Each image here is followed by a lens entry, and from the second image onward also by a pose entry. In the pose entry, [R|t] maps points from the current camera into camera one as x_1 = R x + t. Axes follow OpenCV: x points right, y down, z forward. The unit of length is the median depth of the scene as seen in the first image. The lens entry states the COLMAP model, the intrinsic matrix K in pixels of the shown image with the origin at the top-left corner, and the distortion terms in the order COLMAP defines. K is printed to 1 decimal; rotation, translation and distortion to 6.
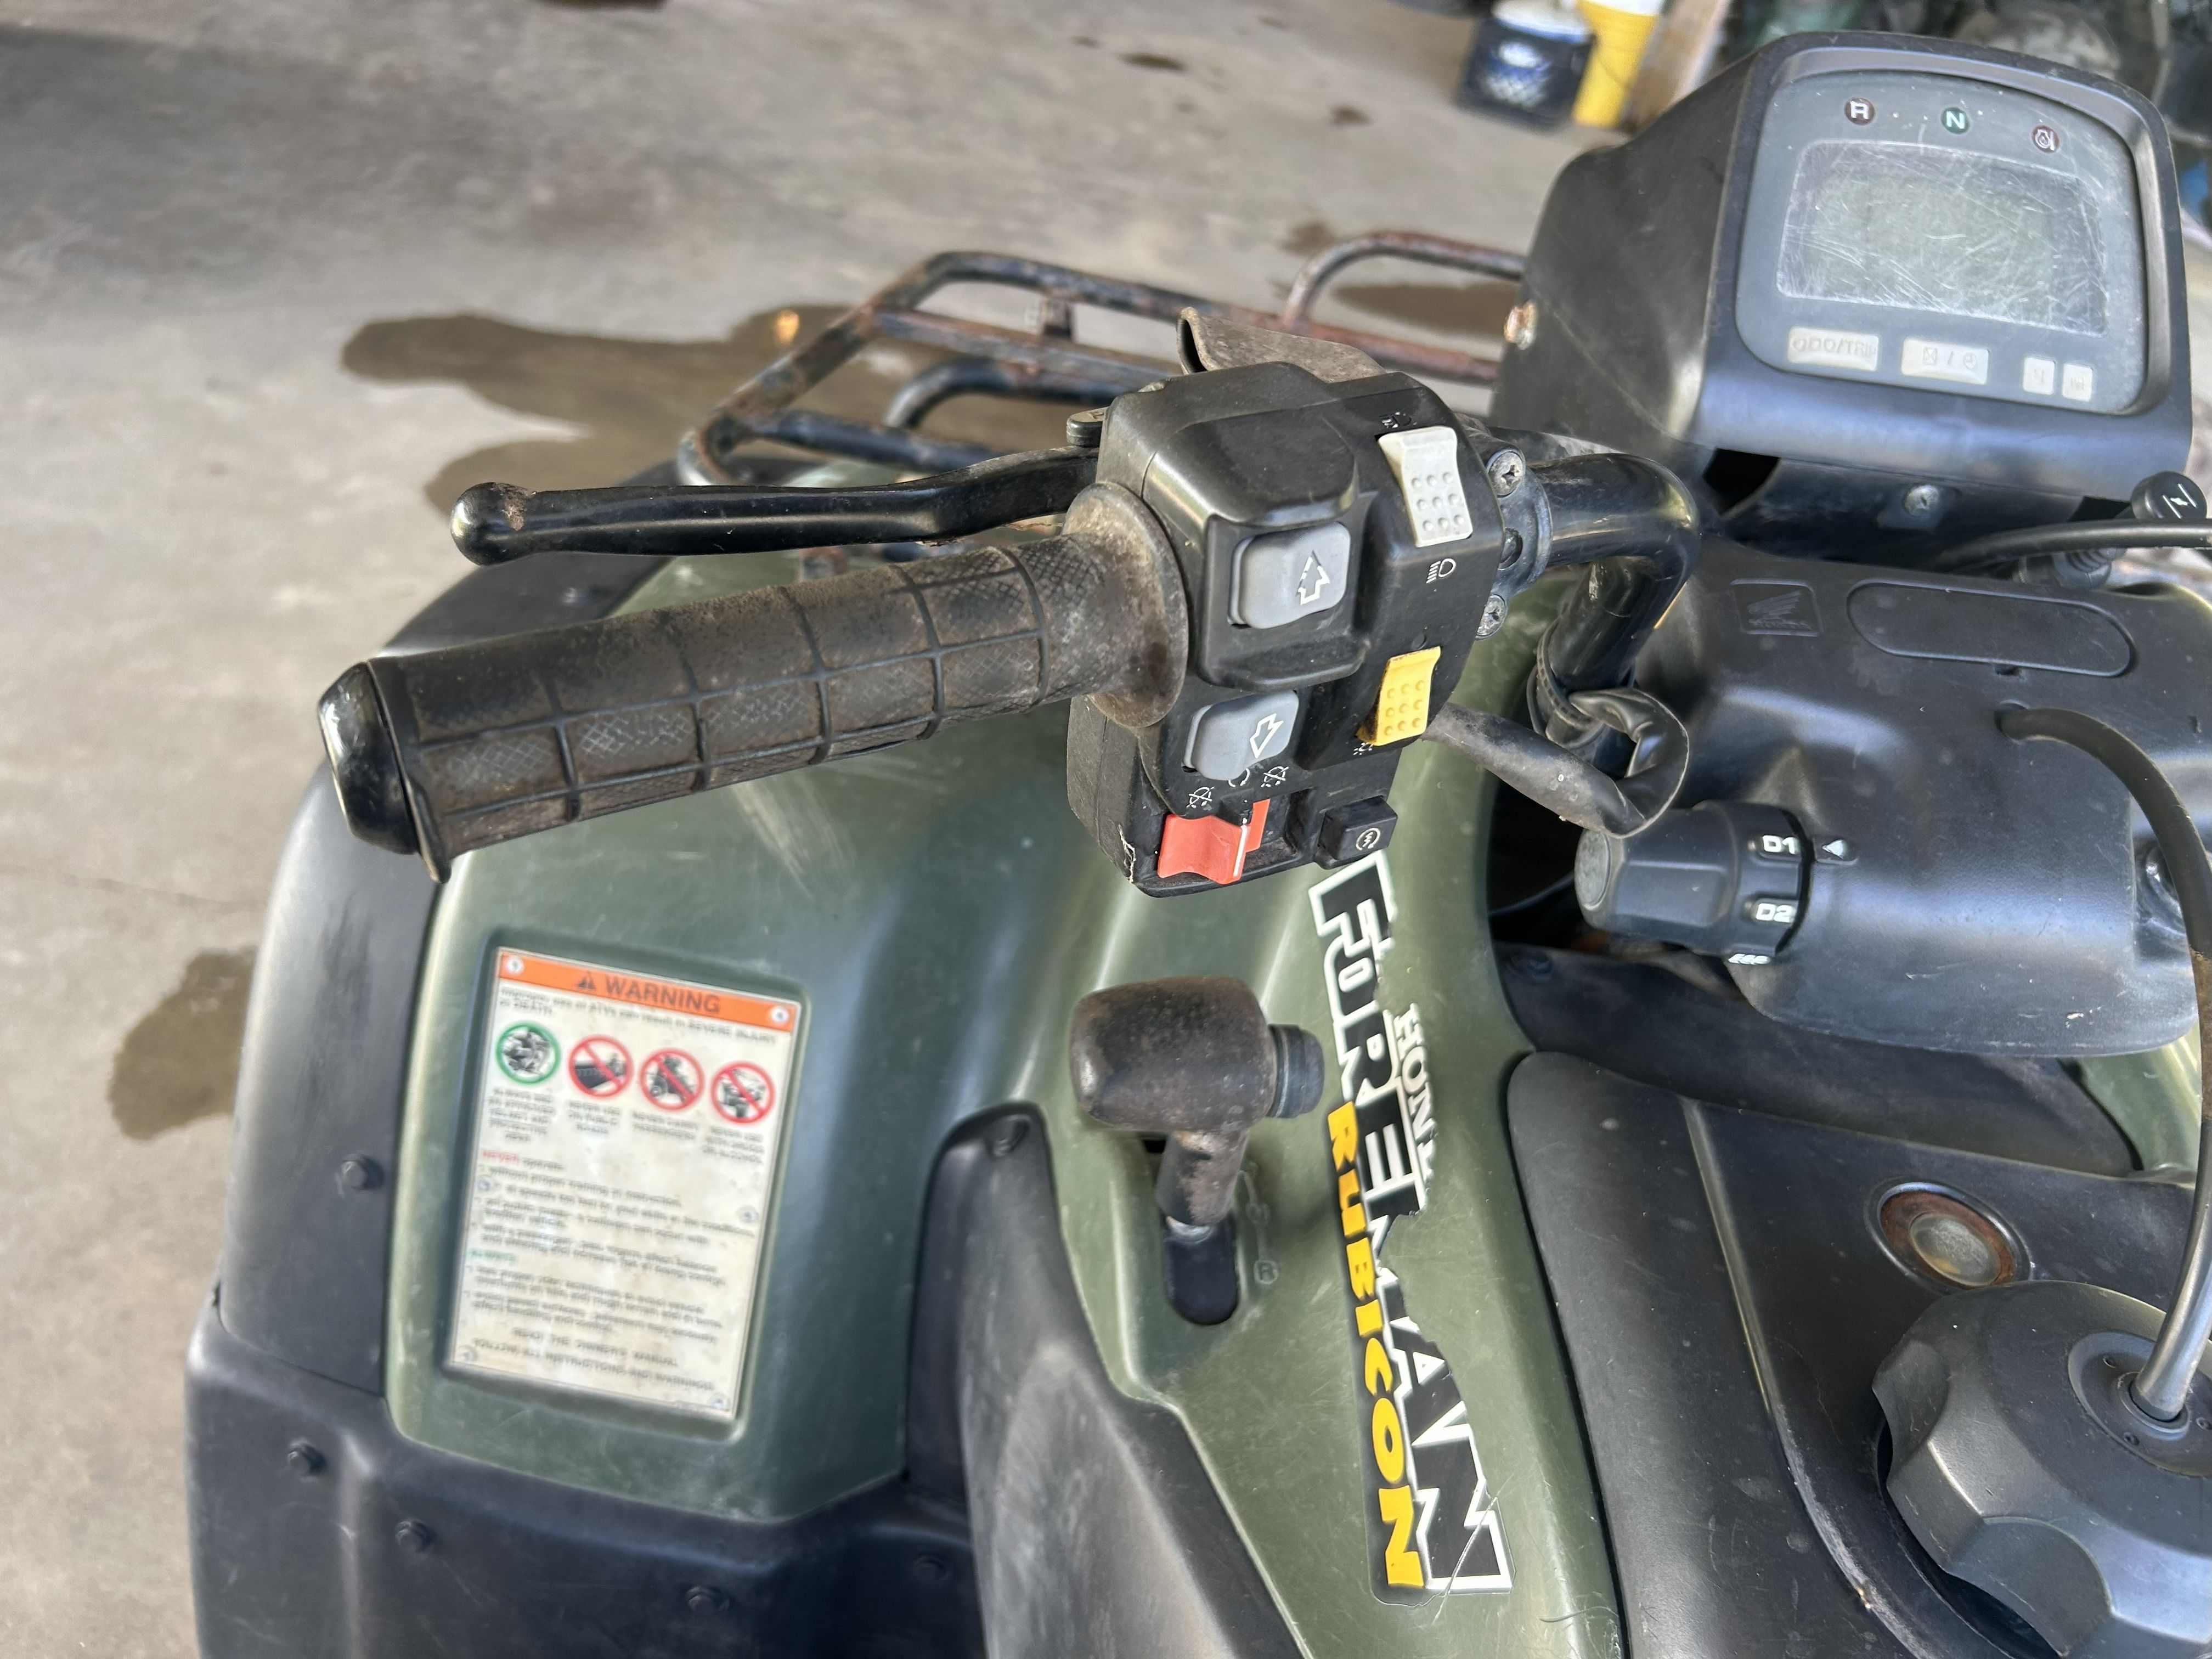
lens RADIAL K [[1693.8, 0, 1094.5], [0, 1693.8, 823.5], [0, 0, 1]] dist [0.037174, -0.051266]
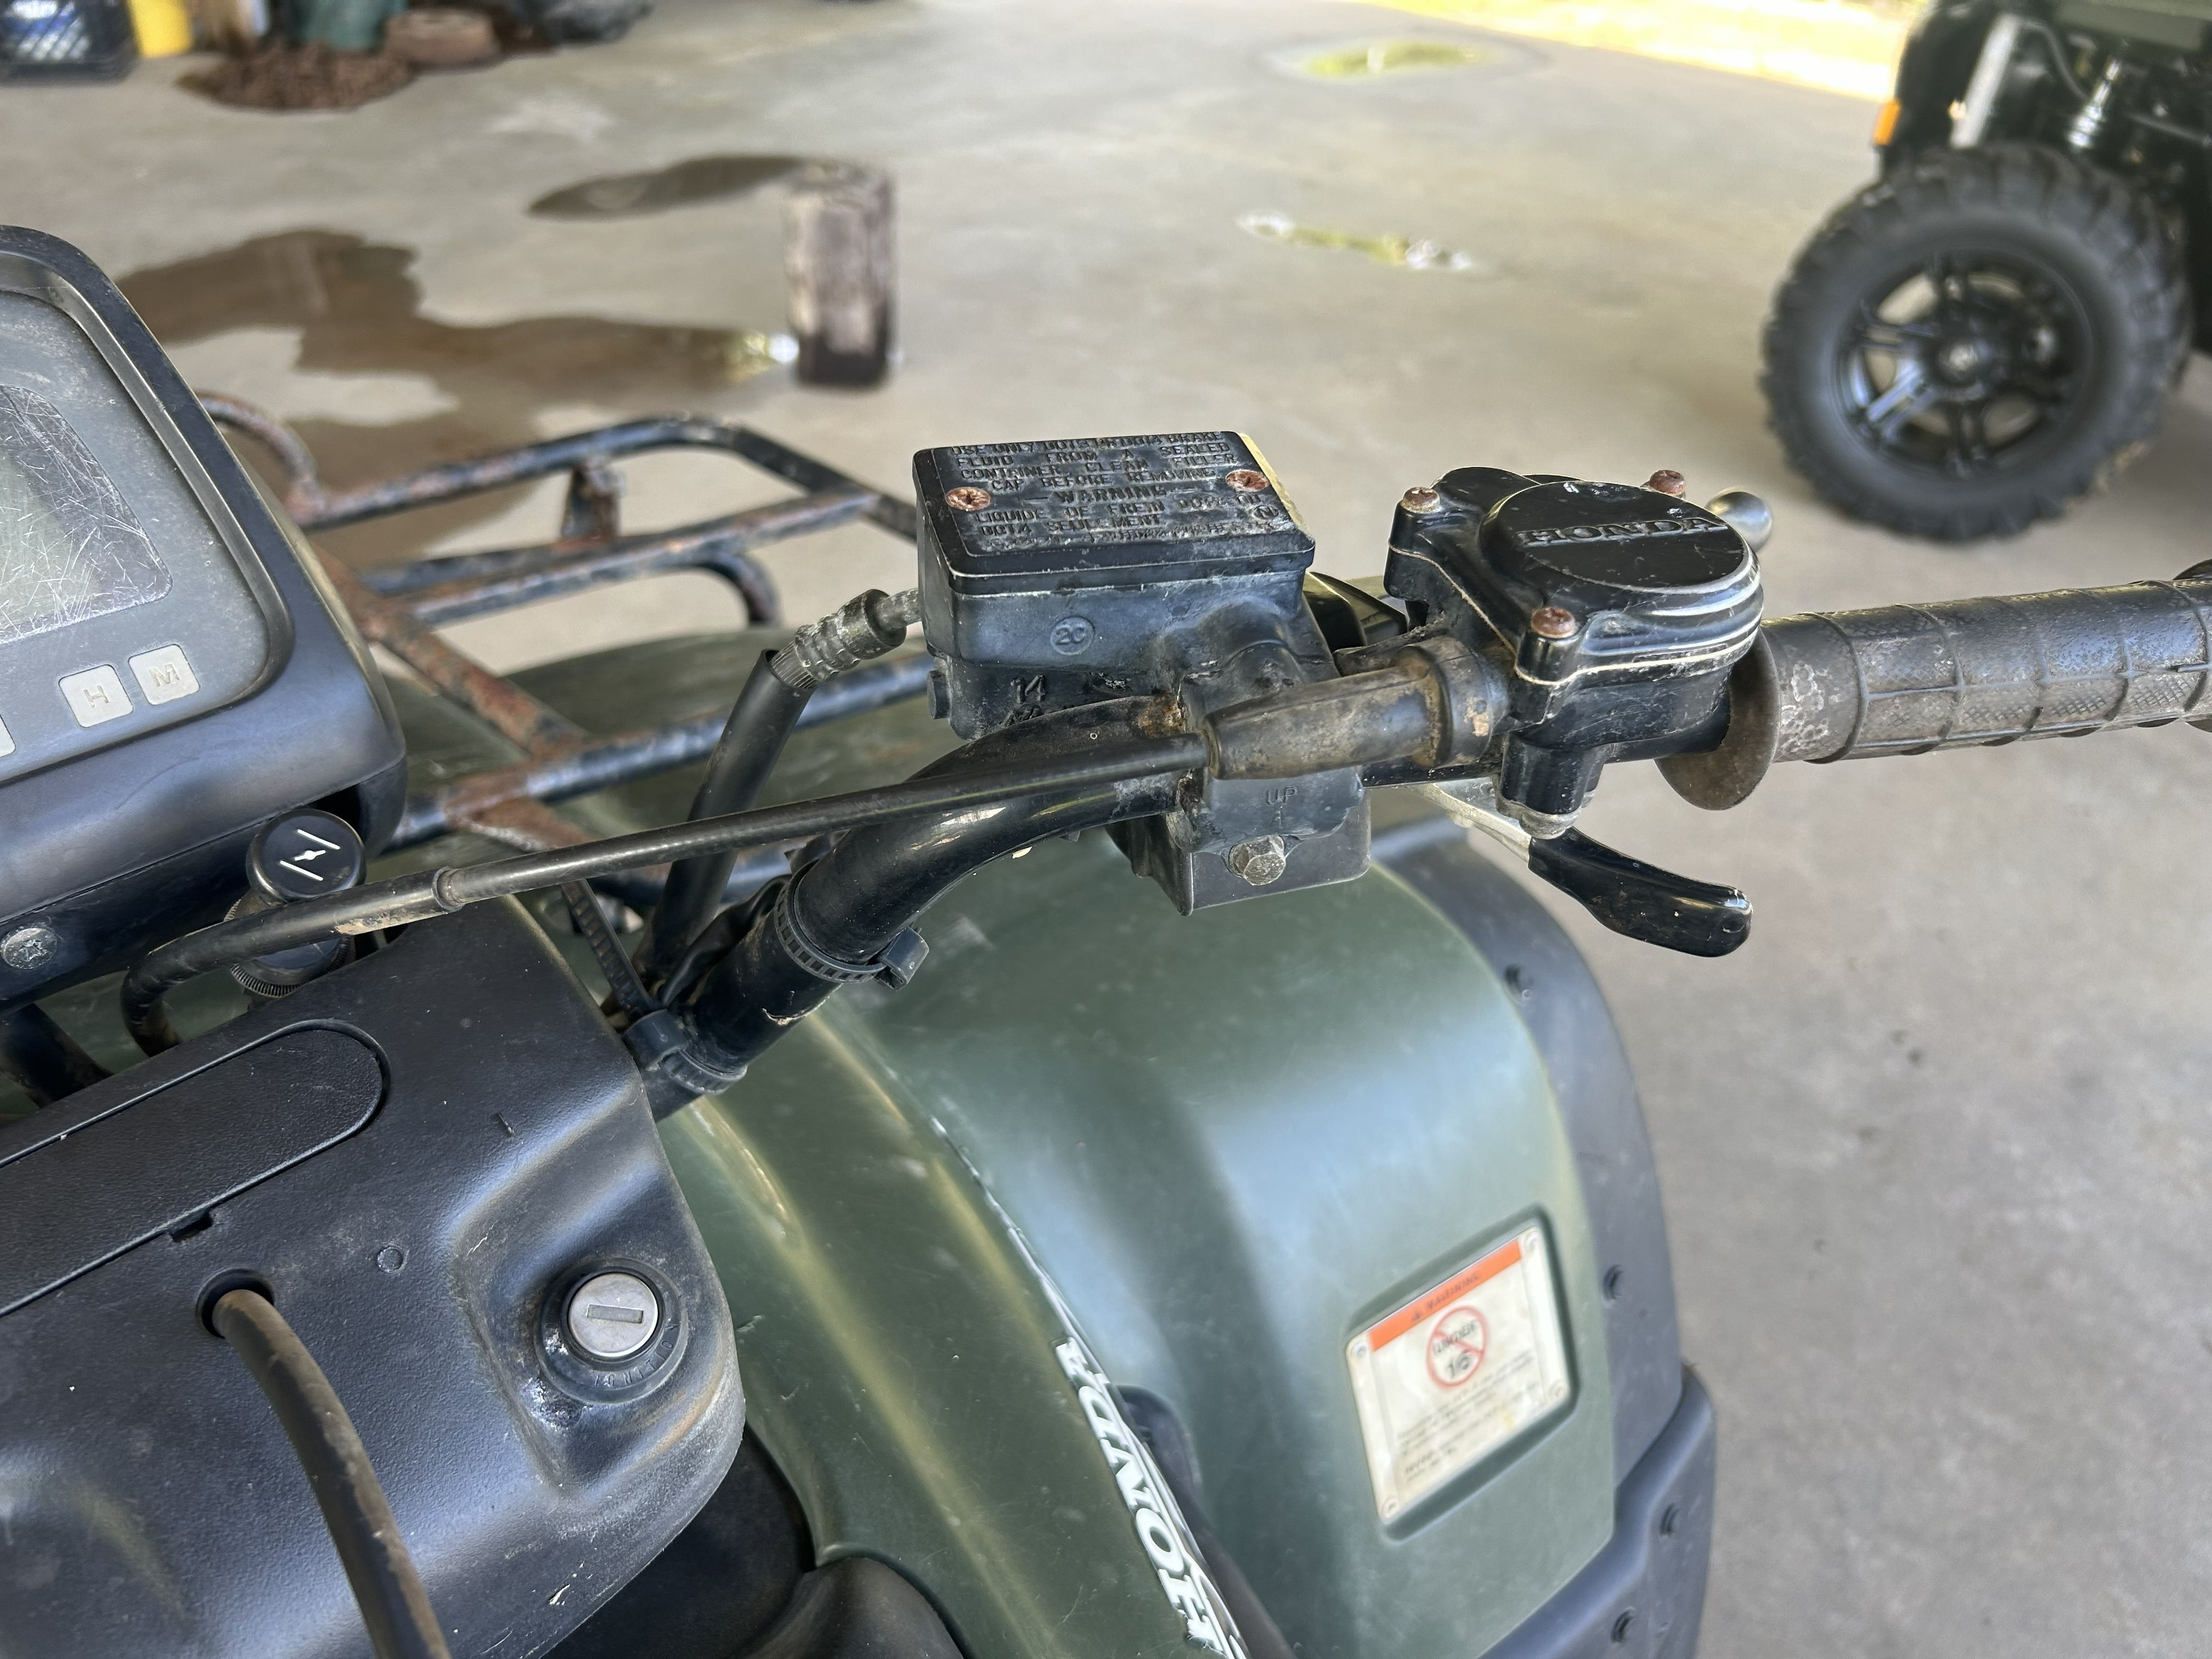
lens RADIAL K [[1693.8, 0, 1104.5], [0, 1693.8, 858.1], [0, 0, 1]] dist [0.037174, -0.051266]
pose [[0.743115, -0.499273, 0.445540, 0.429933], [0.455838, 0.865133, 0.209180, -0.140359], [-0.489889, 0.047650, 0.870481, 0.202490]]
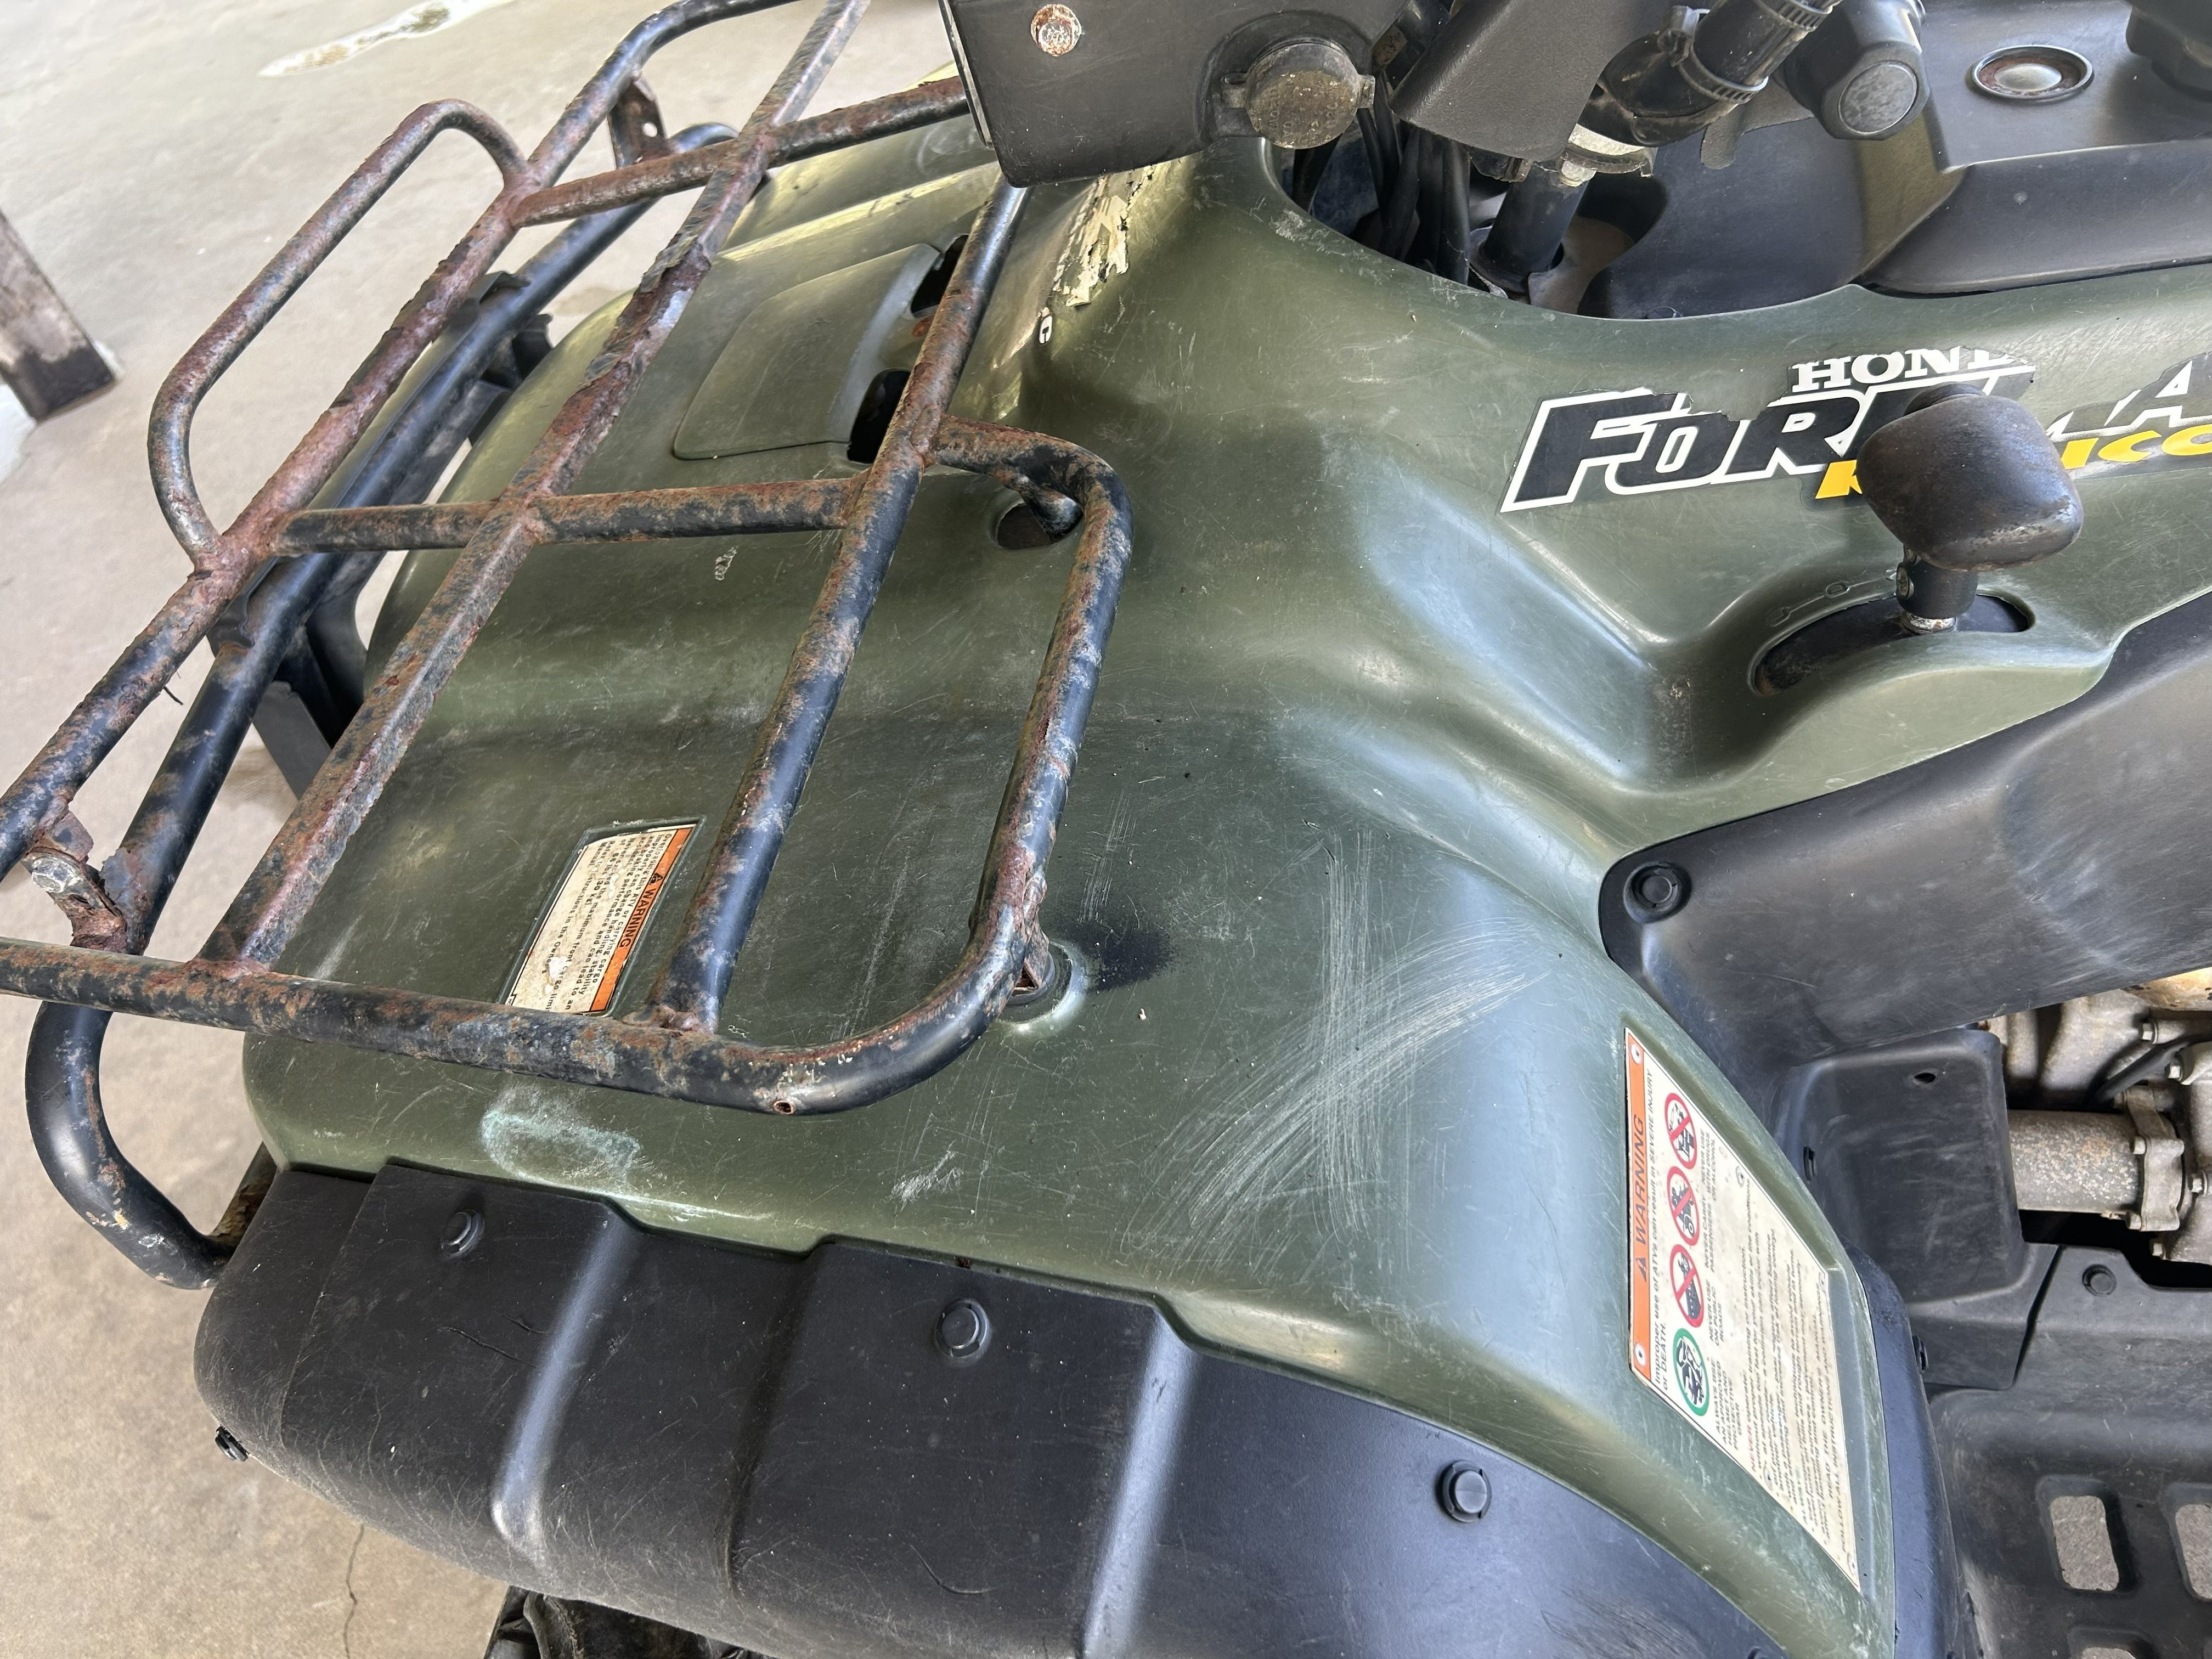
lens RADIAL K [[1693.8, 0, 1100.7], [0, 1693.8, 809.4], [0, 0, 1]] dist [0.037174, -0.051266]
pose [[0.039384, -0.830533, 0.555575, -0.562002], [0.750647, 0.391578, 0.532161, -0.583010], [-0.659528, 0.396083, 0.638859, 0.589673]]
